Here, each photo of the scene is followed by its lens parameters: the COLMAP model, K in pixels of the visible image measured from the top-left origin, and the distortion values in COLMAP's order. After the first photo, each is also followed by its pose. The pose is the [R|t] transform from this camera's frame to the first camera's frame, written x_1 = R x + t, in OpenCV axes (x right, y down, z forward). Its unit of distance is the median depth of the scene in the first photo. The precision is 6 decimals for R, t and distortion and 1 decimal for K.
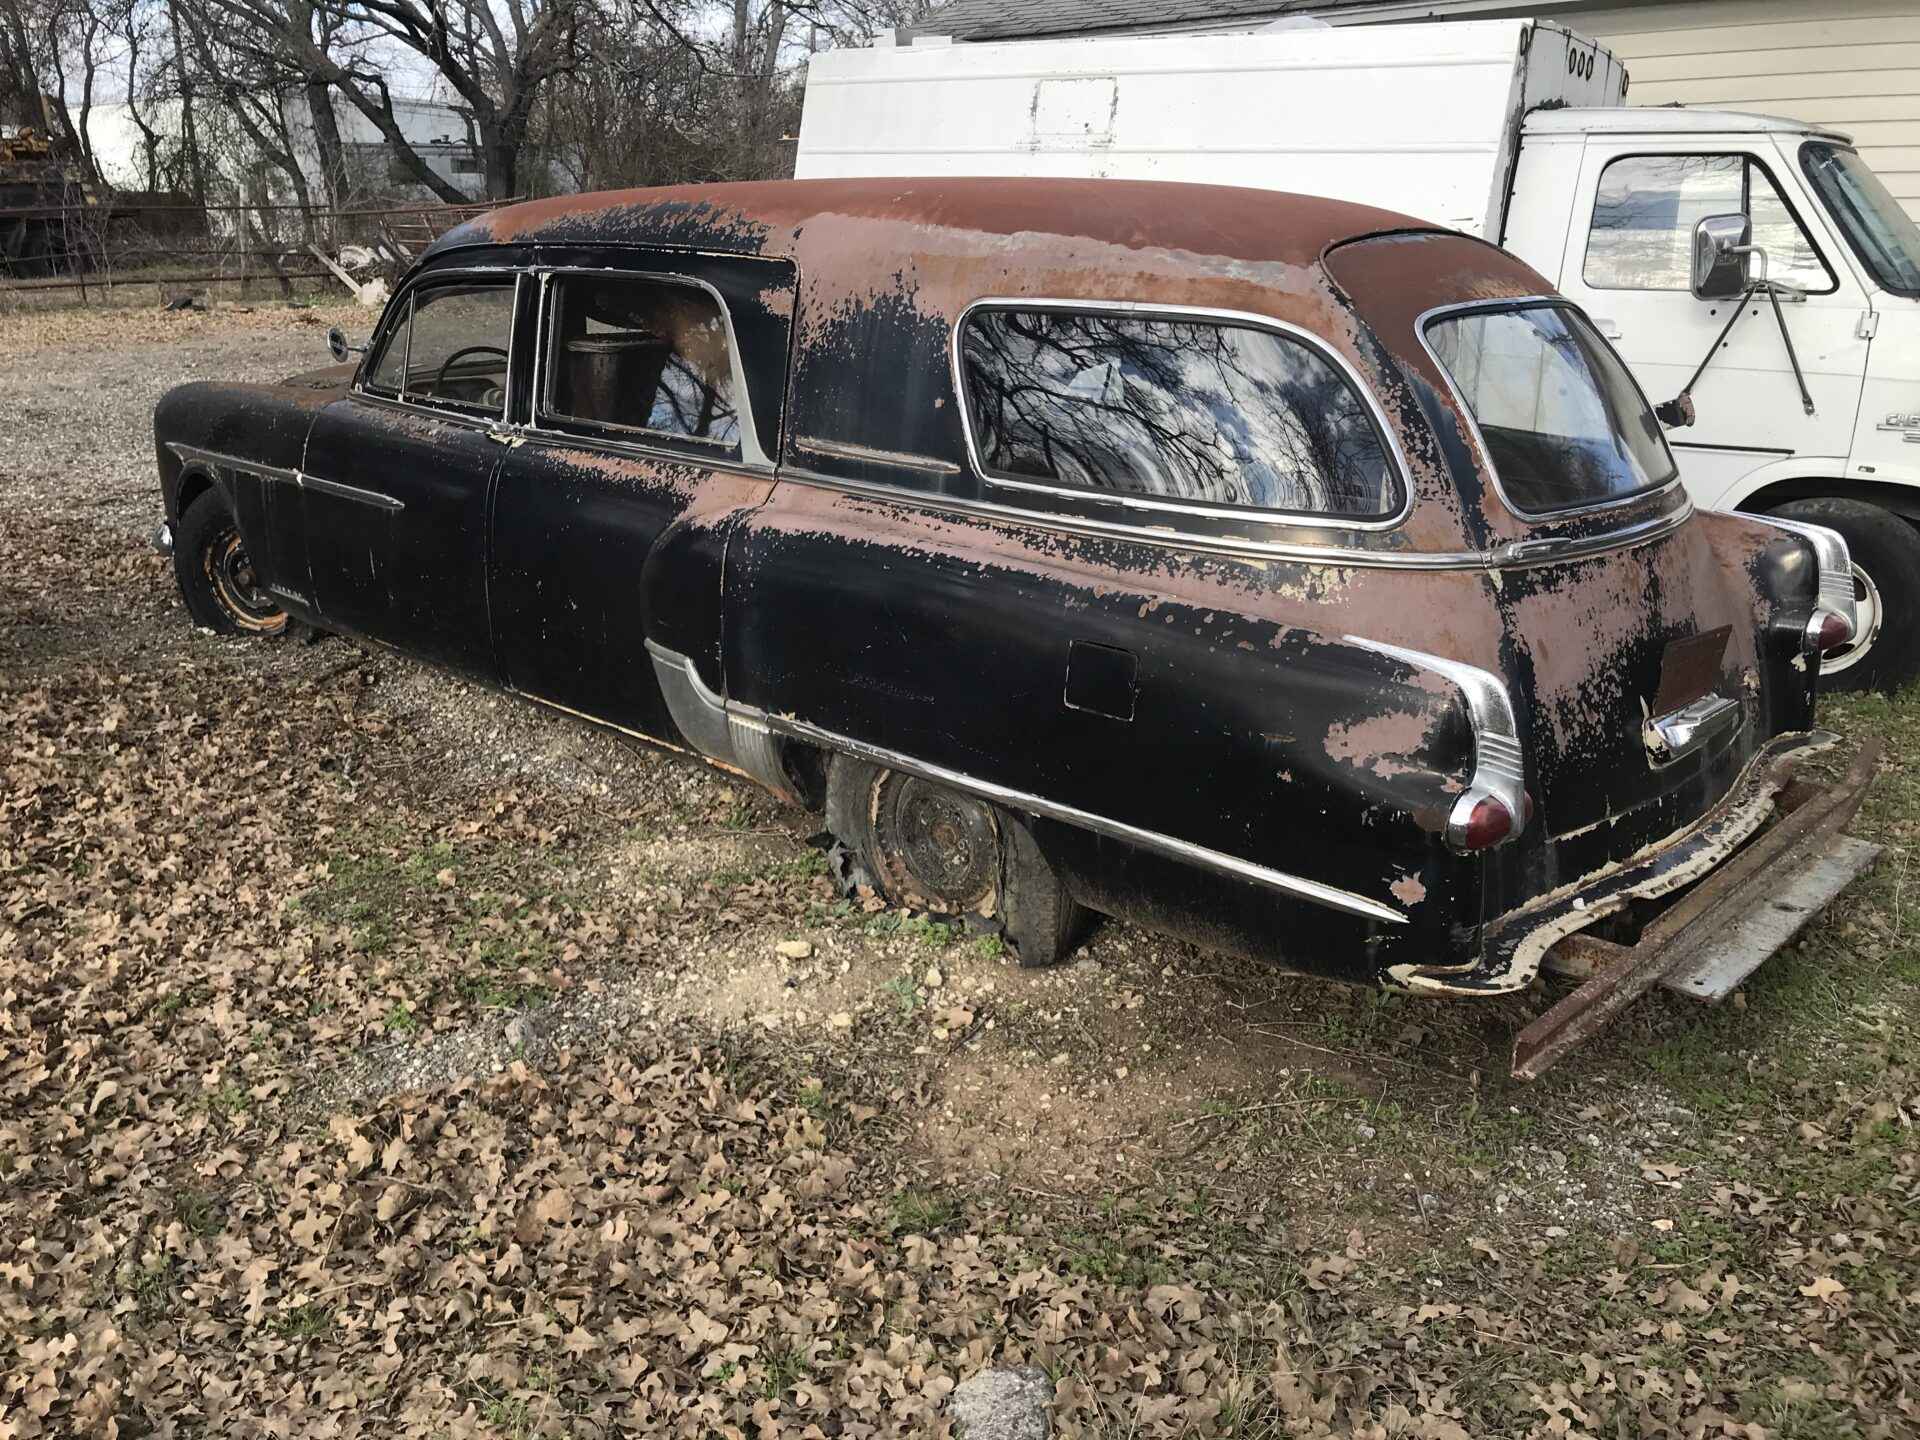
lens RADIAL K [[1531.8, 0, 960.0], [0, 1531.8, 720.0], [0, 0, 1]] dist [0.004165, 0.003816]
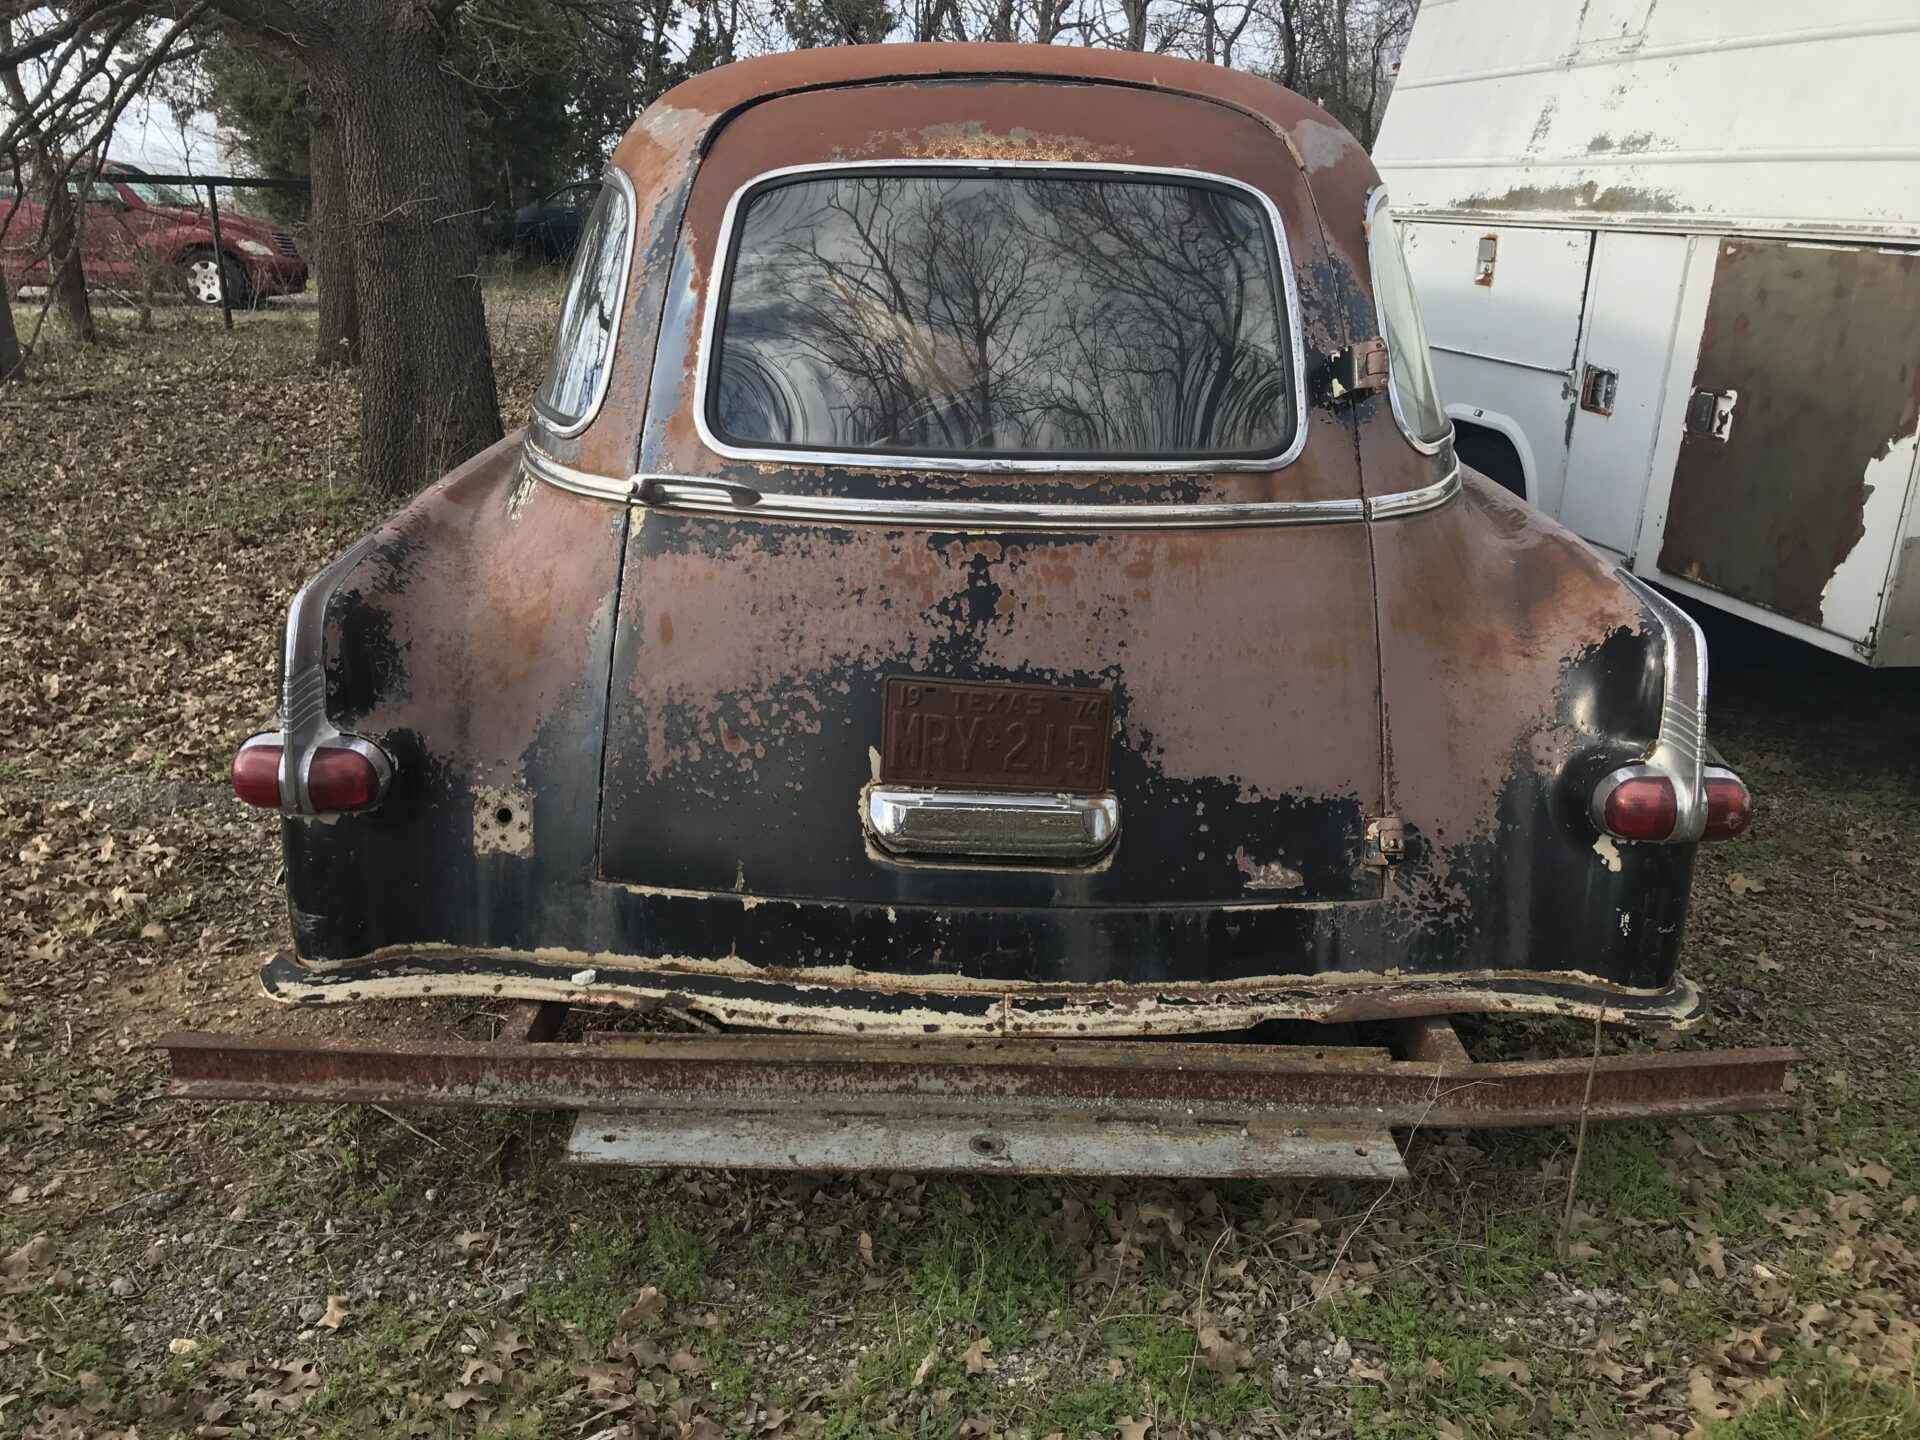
lens RADIAL K [[1559.8, 0, 969.0], [0, 1559.8, 711.0], [0, 0, 1]] dist [0.082883, -0.139544]
pose [[0.695215, 0.221658, -0.683772, 0.969924], [-0.236247, 0.968880, 0.073881, -0.094241], [0.678870, 0.110176, 0.725946, 0.552735]]
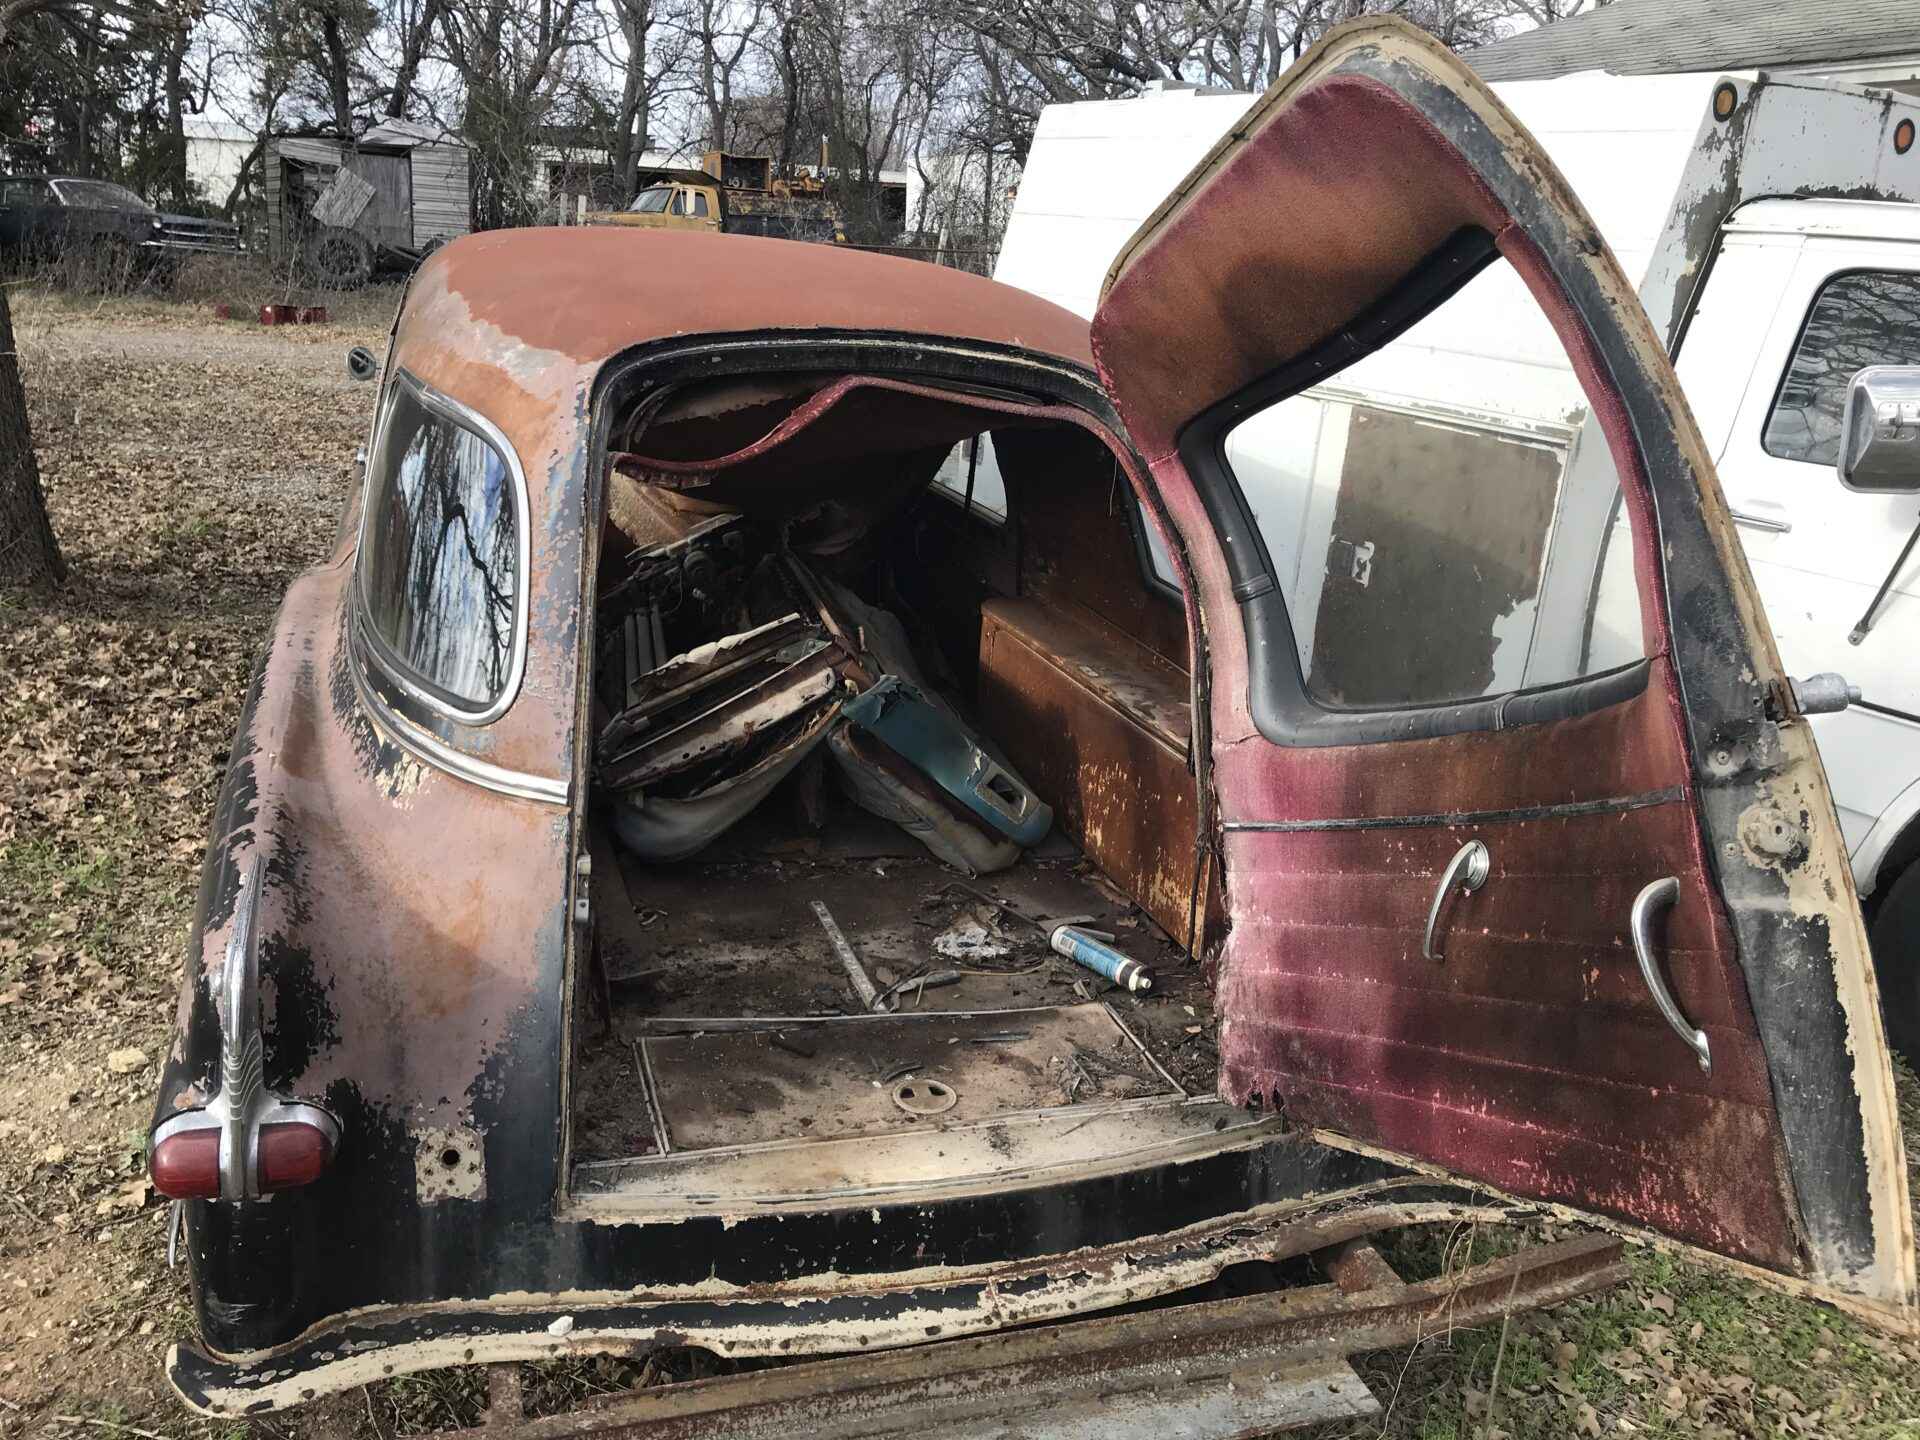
lens RADIAL K [[1565.1, 0, 959.3], [0, 1565.1, 701.0], [0, 0, 1]] dist [-0.063747, 0.135838]
pose [[0.879774, 0.184077, -0.438307, 0.778115], [-0.206934, 0.978345, -0.004482, -0.175111], [0.427991, 0.094644, 0.898814, 0.419135]]
